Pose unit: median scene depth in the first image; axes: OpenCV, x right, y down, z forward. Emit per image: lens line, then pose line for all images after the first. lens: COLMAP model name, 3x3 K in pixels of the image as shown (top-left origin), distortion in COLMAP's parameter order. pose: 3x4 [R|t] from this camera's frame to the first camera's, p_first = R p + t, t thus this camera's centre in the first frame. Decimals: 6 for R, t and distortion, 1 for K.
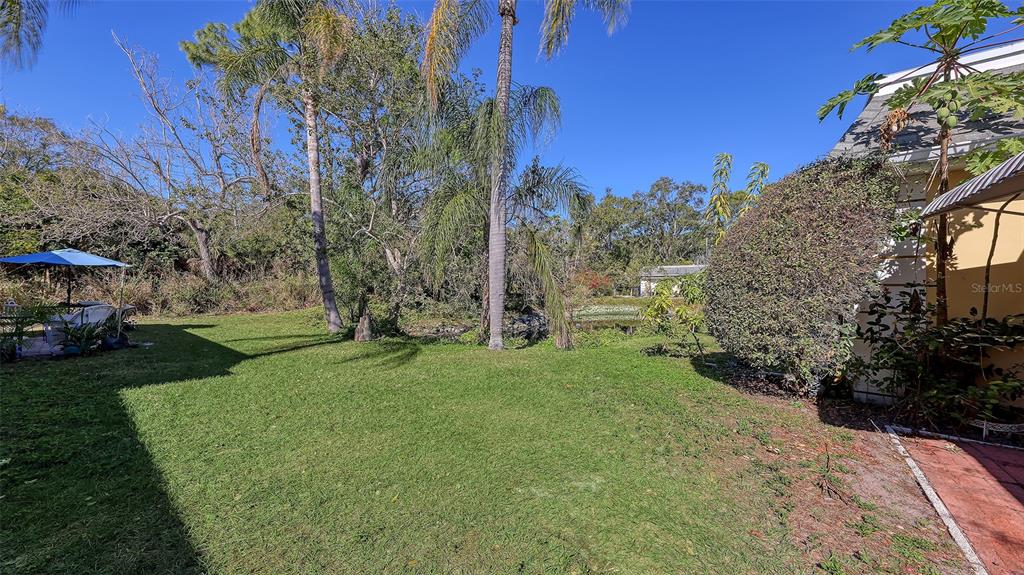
lens RADIAL K [[357.1, 0, 510.0], [0, 357.1, 287.5], [0, 0, 1]] dist [0.006148, -0.001040]
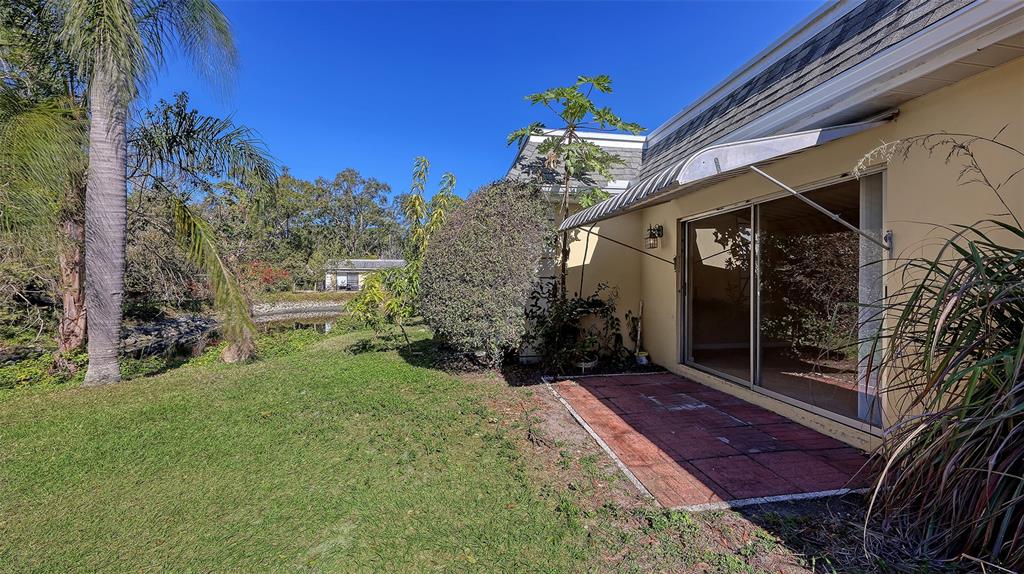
lens RADIAL K [[357.1, 0, 513.1], [0, 357.1, 281.4], [0, 0, 1]] dist [0.006148, -0.001040]
pose [[0.665844, -0.006451, 0.746063, -0.055979], [0.006371, 0.999975, 0.002960, 0.002591], [-0.746064, 0.002783, 0.665869, 0.138618]]
